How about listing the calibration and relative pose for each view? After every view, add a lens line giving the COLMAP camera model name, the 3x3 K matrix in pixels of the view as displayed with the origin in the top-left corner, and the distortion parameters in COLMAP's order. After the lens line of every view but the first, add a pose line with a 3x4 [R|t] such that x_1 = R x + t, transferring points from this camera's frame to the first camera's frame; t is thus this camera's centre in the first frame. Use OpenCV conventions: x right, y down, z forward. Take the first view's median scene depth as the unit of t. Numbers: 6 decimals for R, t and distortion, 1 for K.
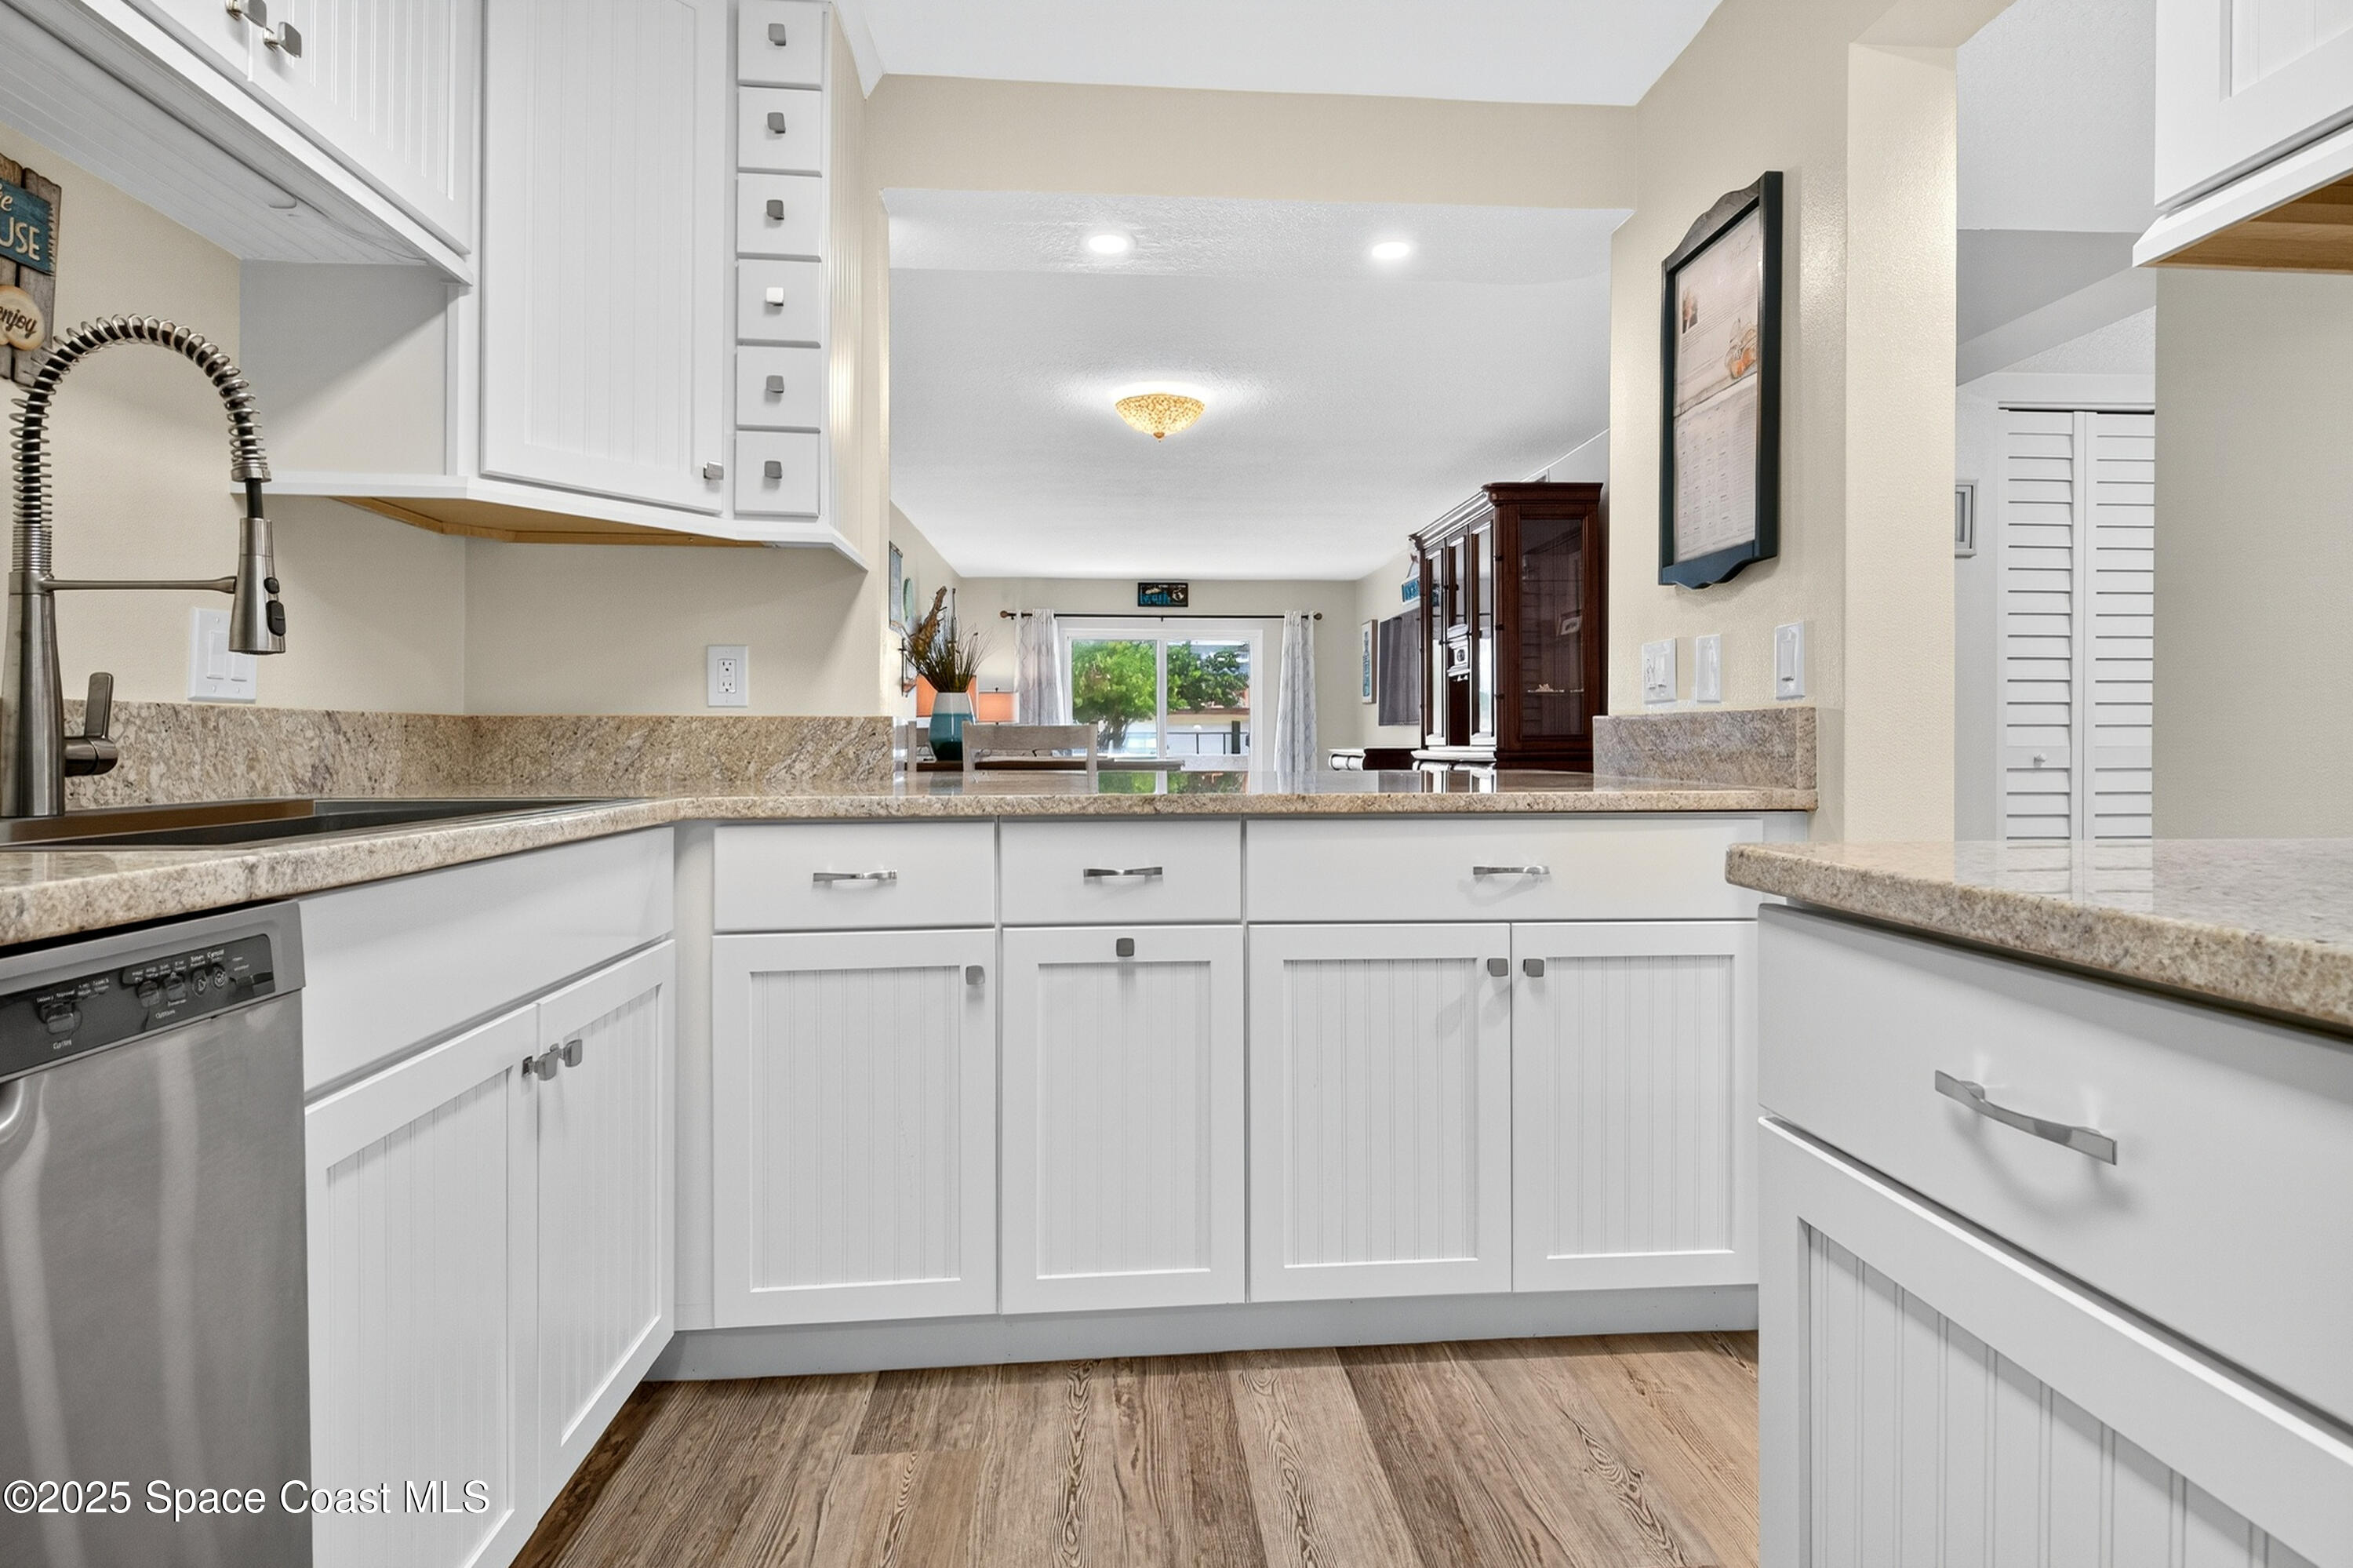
lens RADIAL K [[1166.2, 0, 1199.4], [0, 1166.2, 743.7], [0, 0, 1]] dist [0.016424, -0.006154]
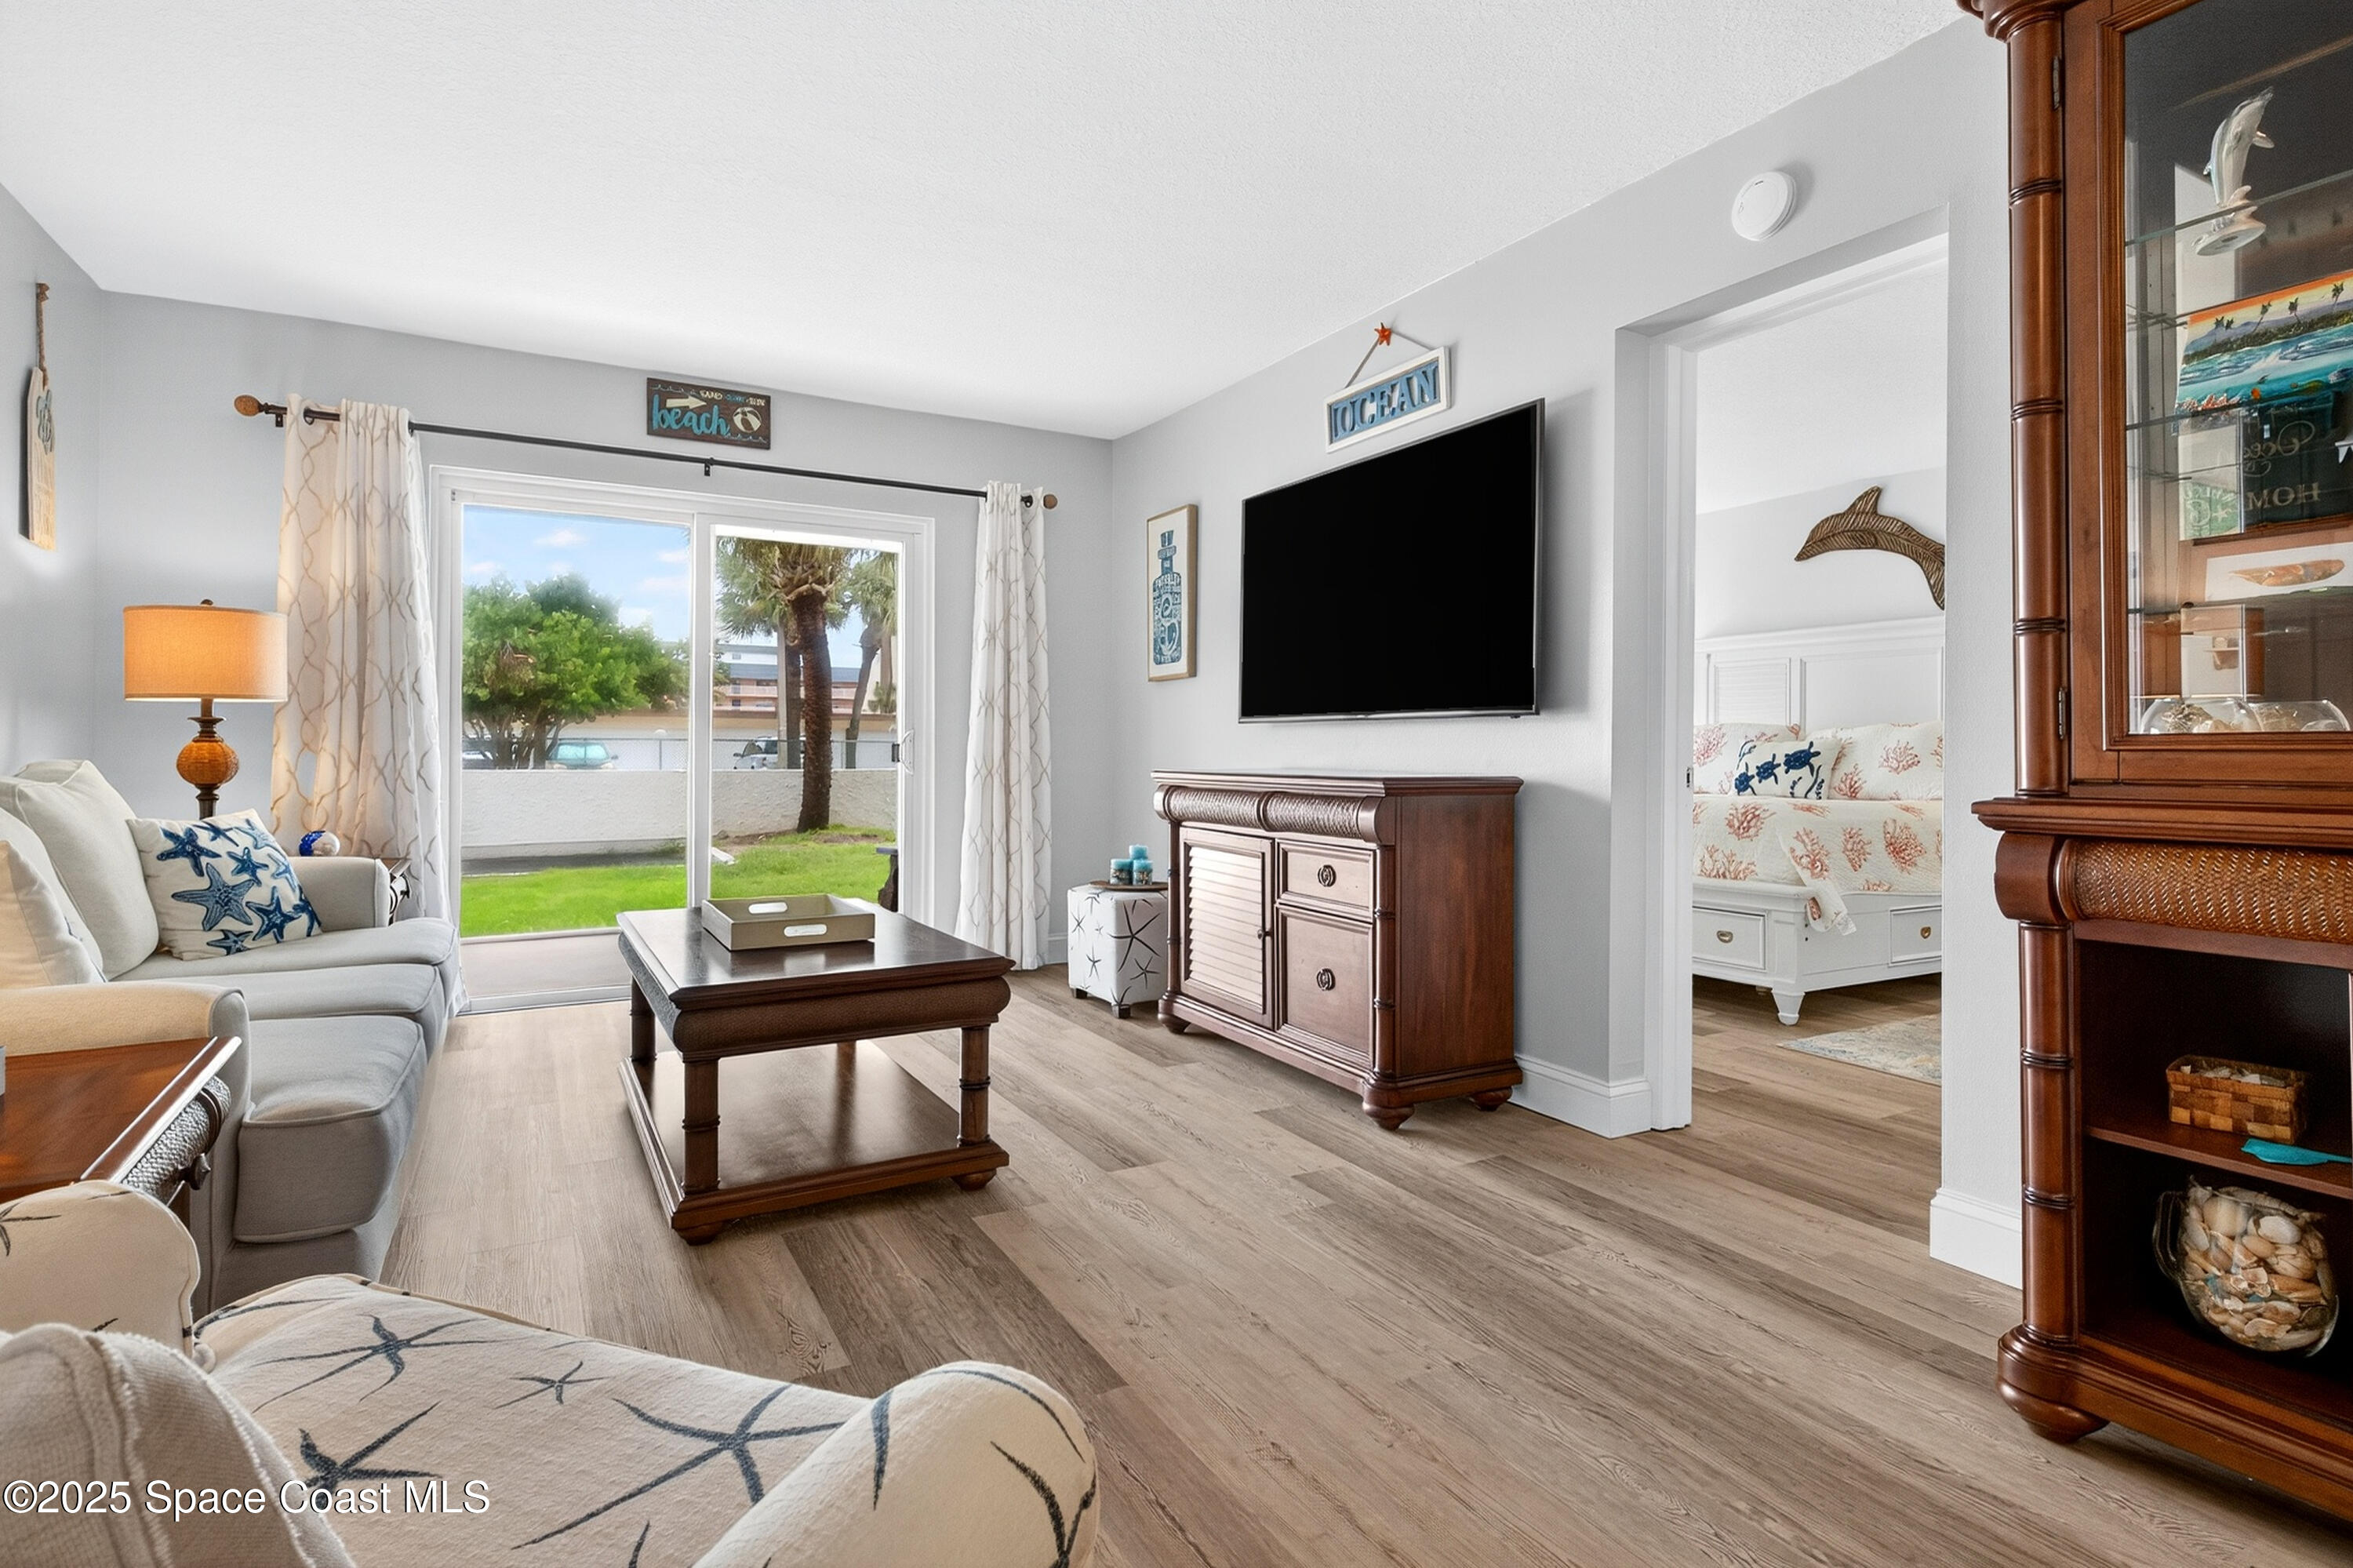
lens RADIAL K [[1166.2, 0, 1185.6], [0, 1166.2, 757.0], [0, 0, 1]] dist [0.016424, -0.006154]
pose [[0.906113, 0.002260, 0.423030, -0.286177], [-0.003638, 0.999990, 0.002451, -0.012791], [-0.423020, -0.003760, 0.906112, 2.762044]]
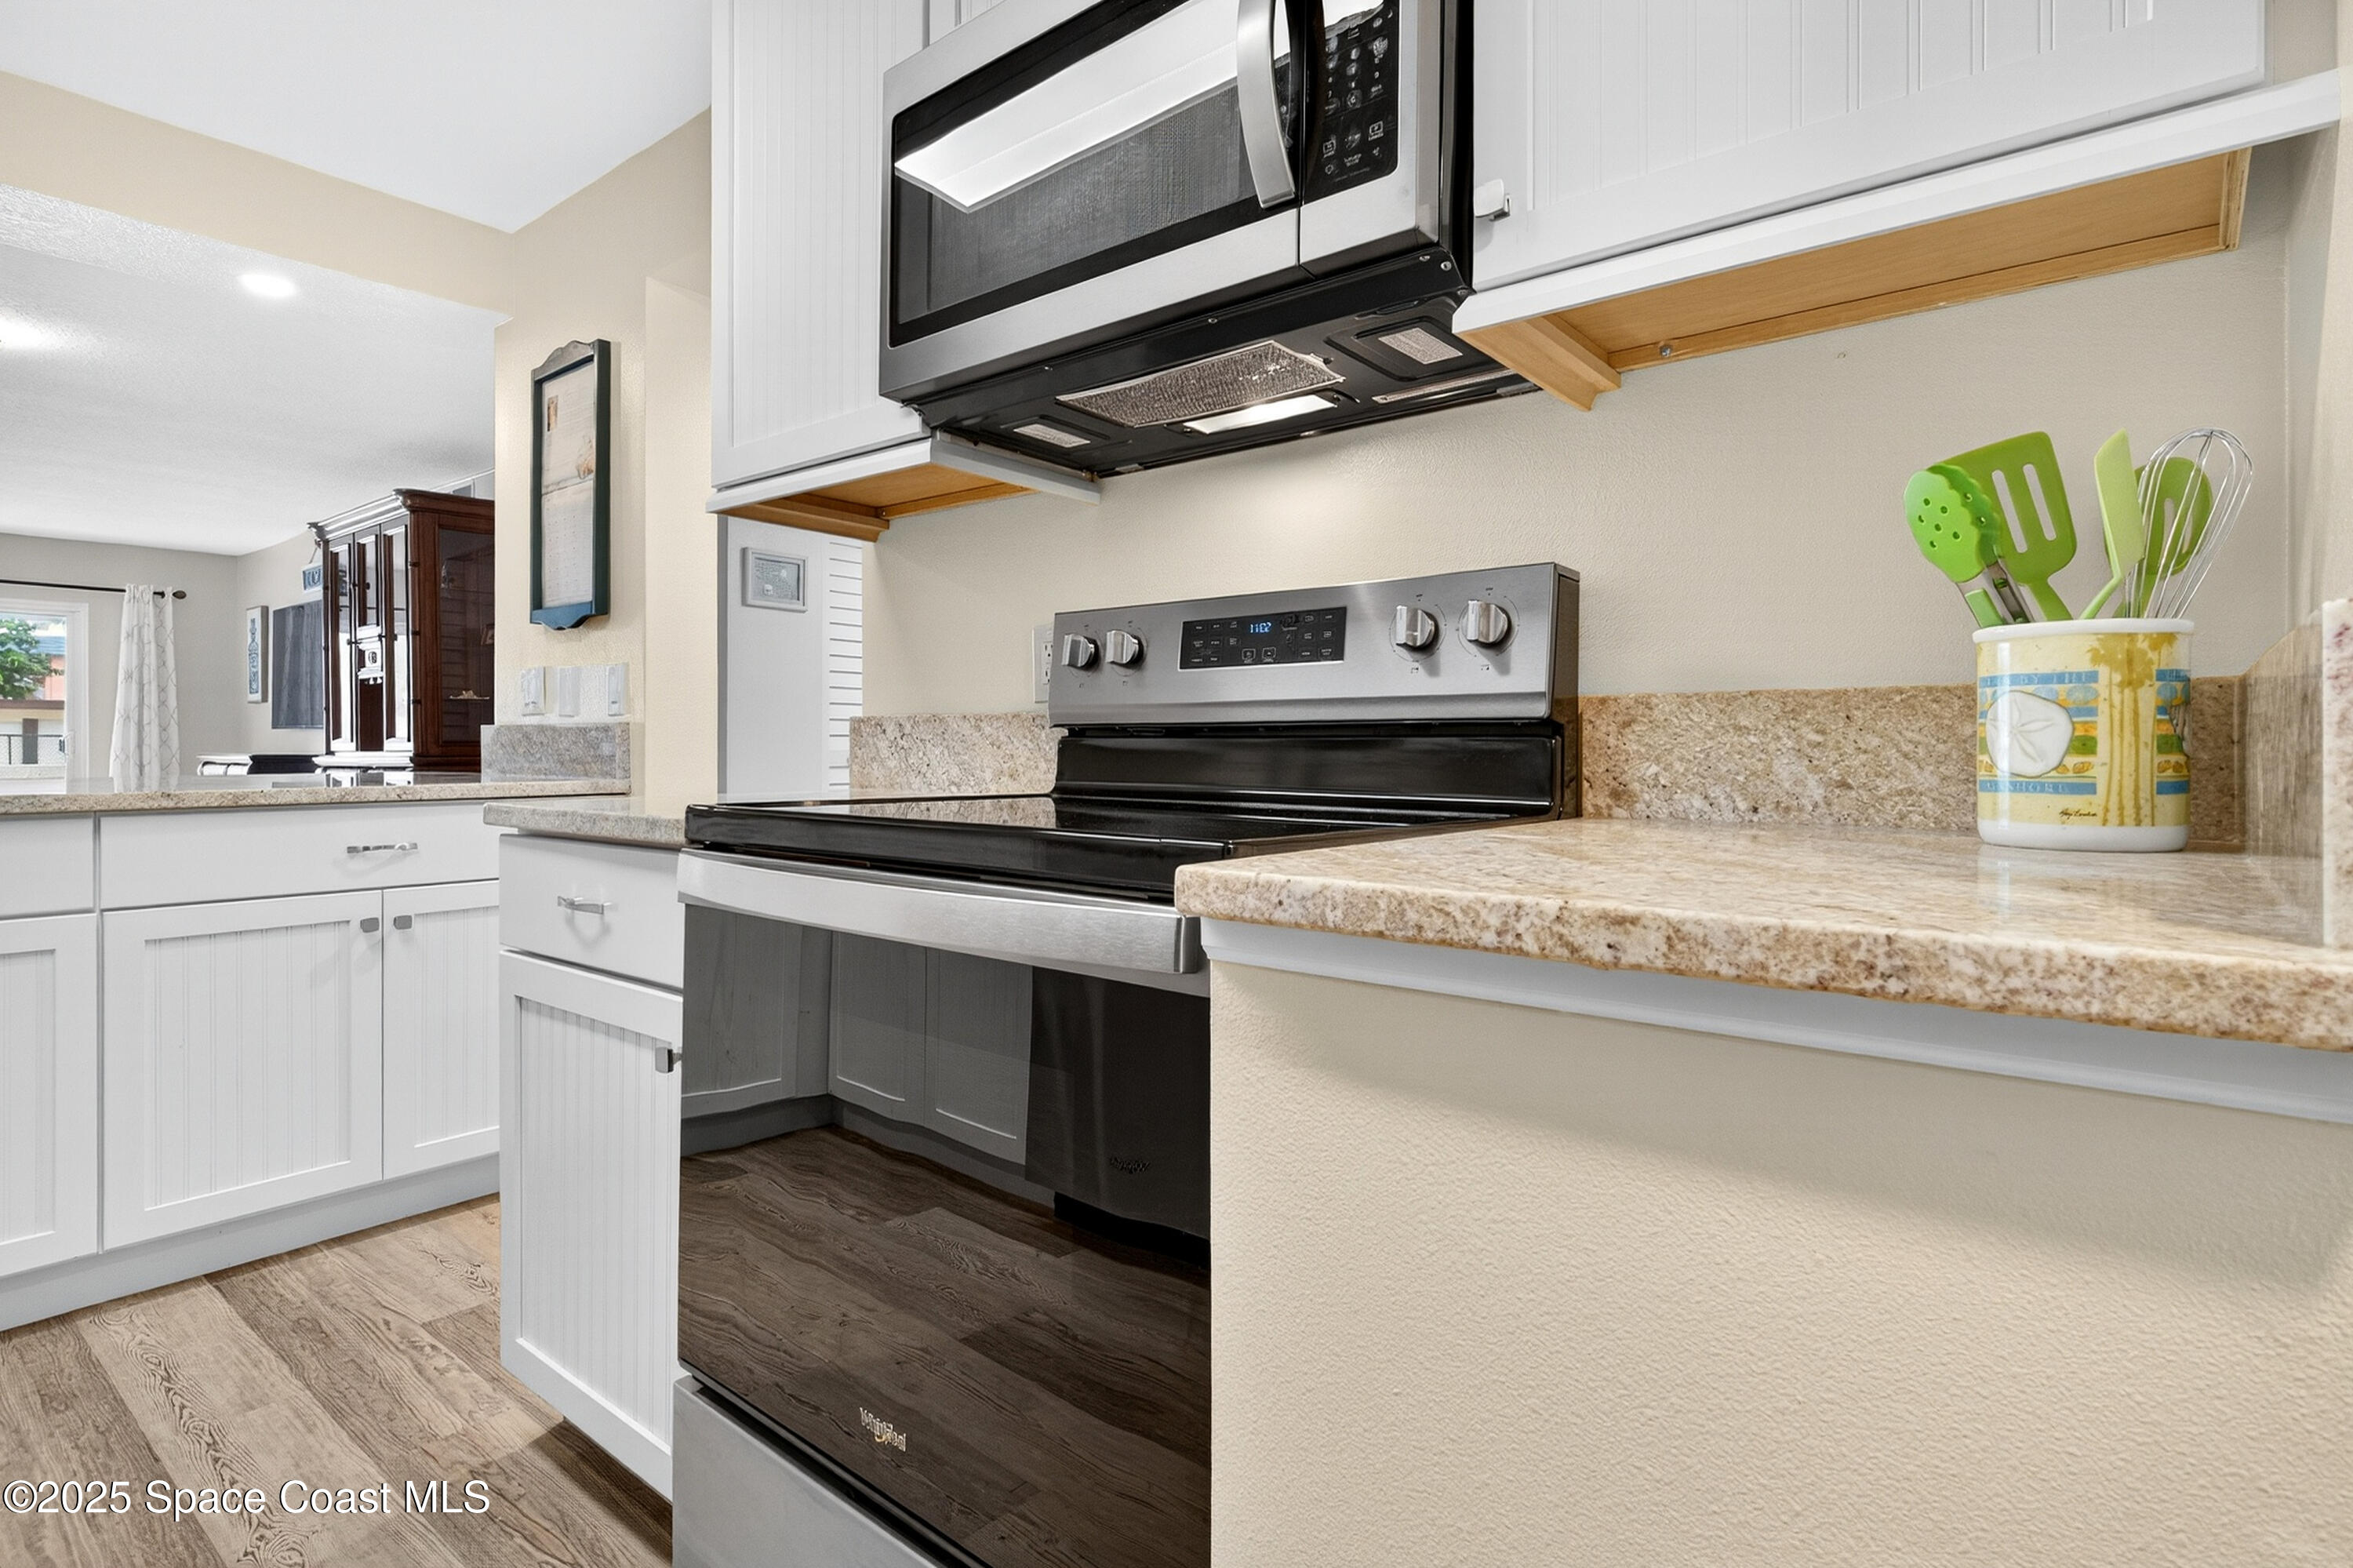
lens RADIAL K [[1166.2, 0, 1160.0], [0, 1166.2, 745.8], [0, 0, 1]] dist [0.016424, -0.006154]
pose [[0.698933, -0.001099, 0.715187, -0.048631], [0.002256, 0.999997, -0.000668, 0.000643], [-0.715184, 0.002080, 0.698933, -0.443494]]
